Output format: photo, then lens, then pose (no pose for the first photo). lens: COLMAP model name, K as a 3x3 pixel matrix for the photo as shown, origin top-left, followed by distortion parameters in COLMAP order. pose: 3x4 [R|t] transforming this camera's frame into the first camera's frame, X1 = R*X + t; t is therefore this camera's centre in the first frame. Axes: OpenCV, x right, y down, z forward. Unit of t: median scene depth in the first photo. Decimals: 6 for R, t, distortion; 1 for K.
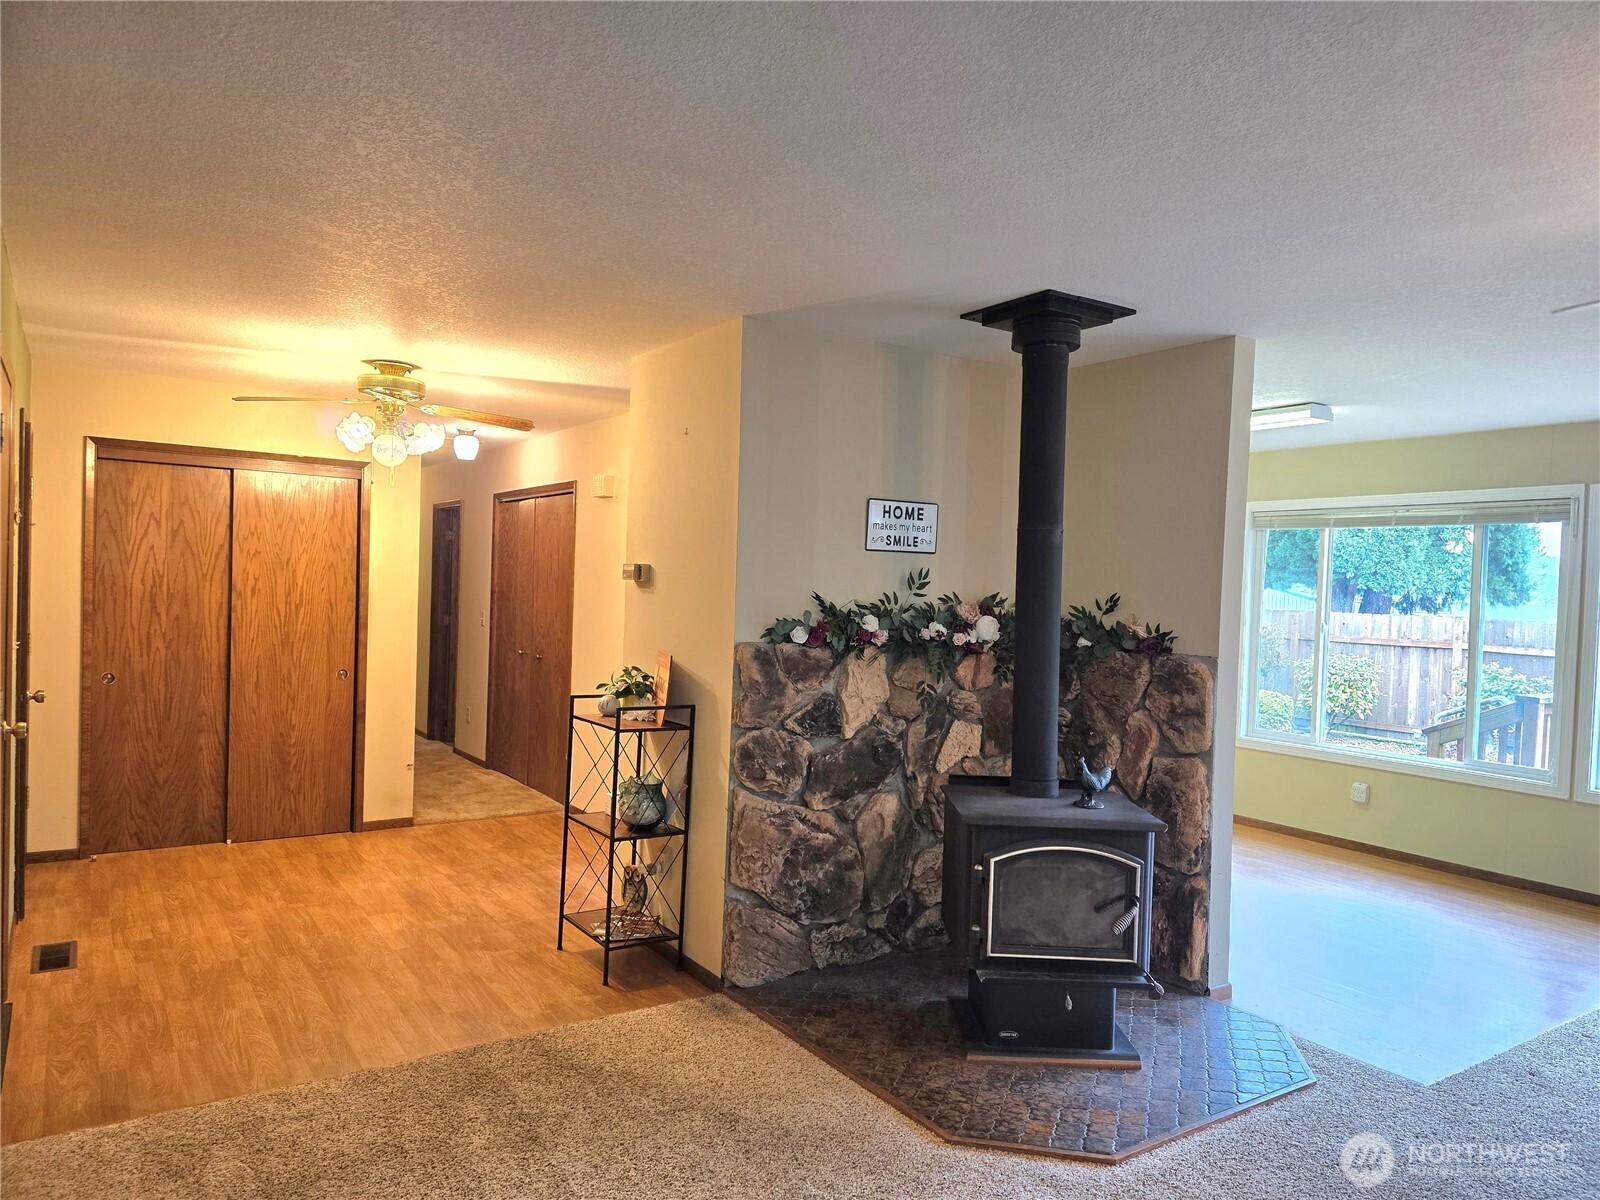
lens RADIAL K [[1068.5, 0, 803.7], [0, 1068.5, 601.7], [0, 0, 1]] dist [0.072011, -0.072560]
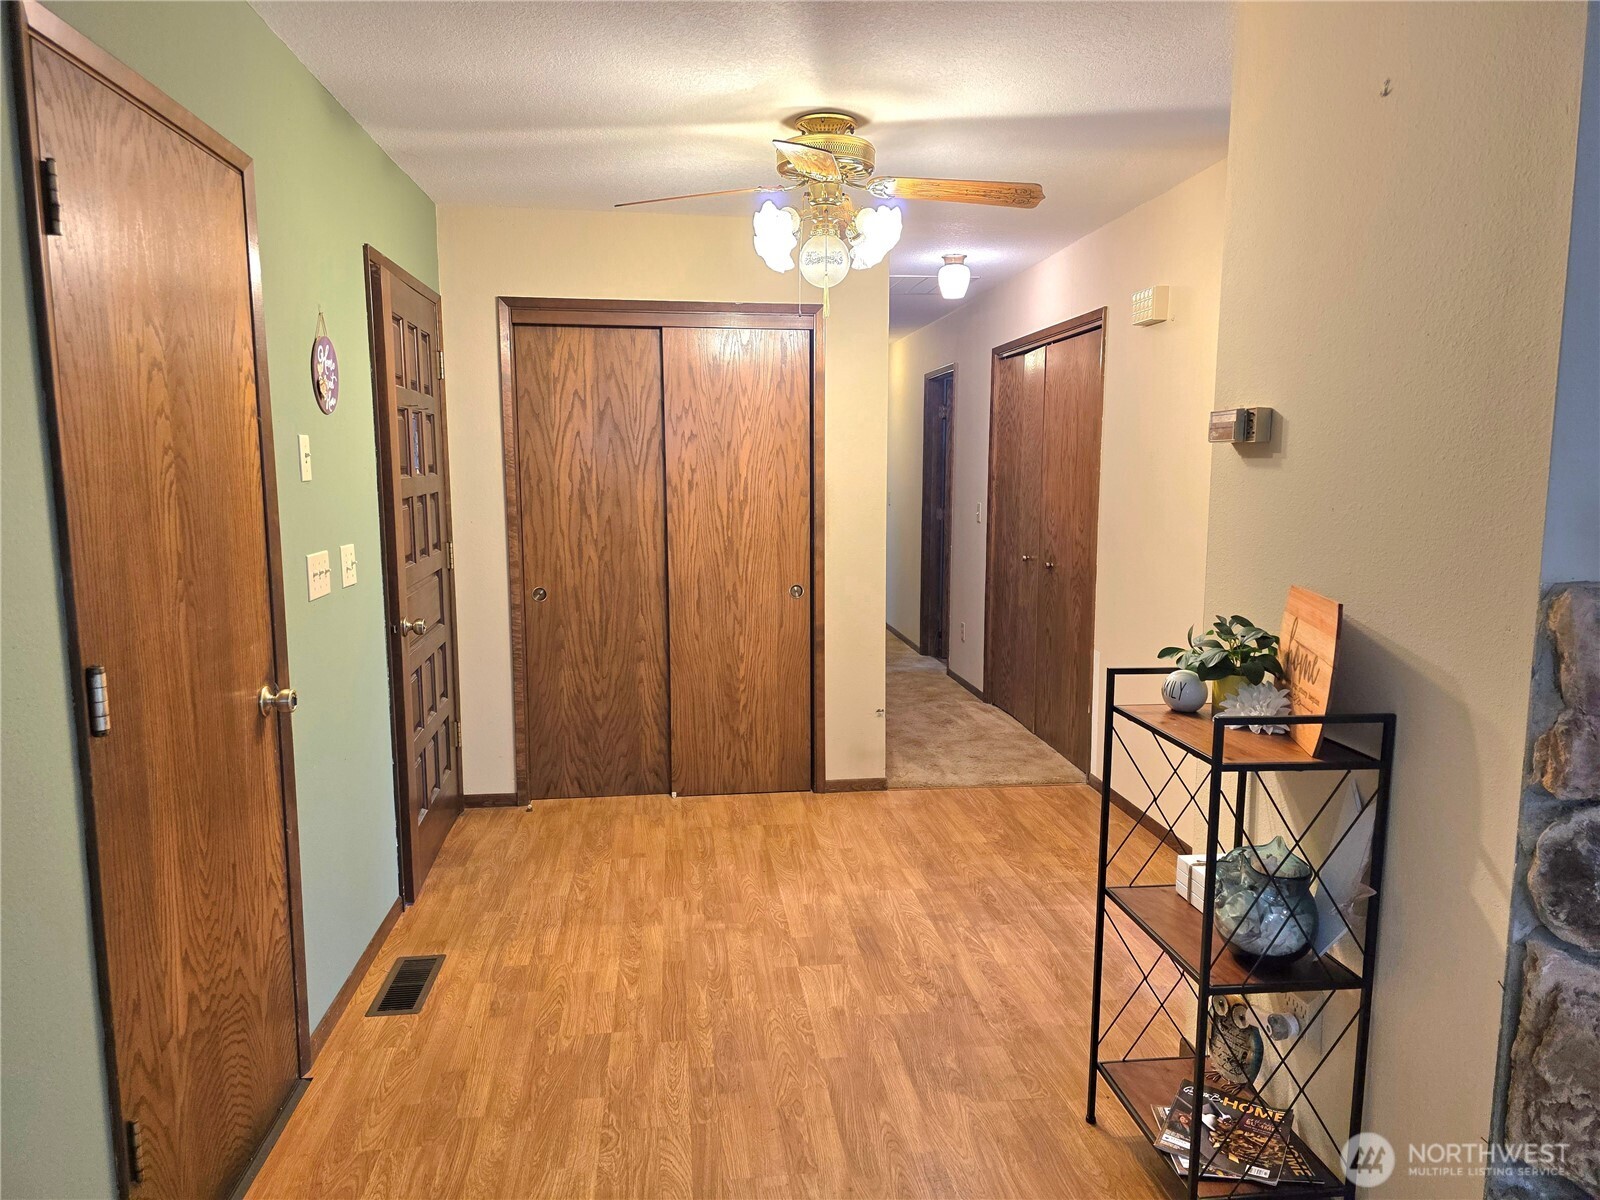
lens RADIAL K [[1063.9, 0, 796.9], [0, 1063.9, 606.9], [0, 0, 1]] dist [0.081402, -0.091755]
pose [[0.889512, 0.026455, -0.456145, -0.086893], [0.023944, 0.994252, 0.104355, -0.001025], [0.456283, -0.103747, 0.883766, 0.355858]]
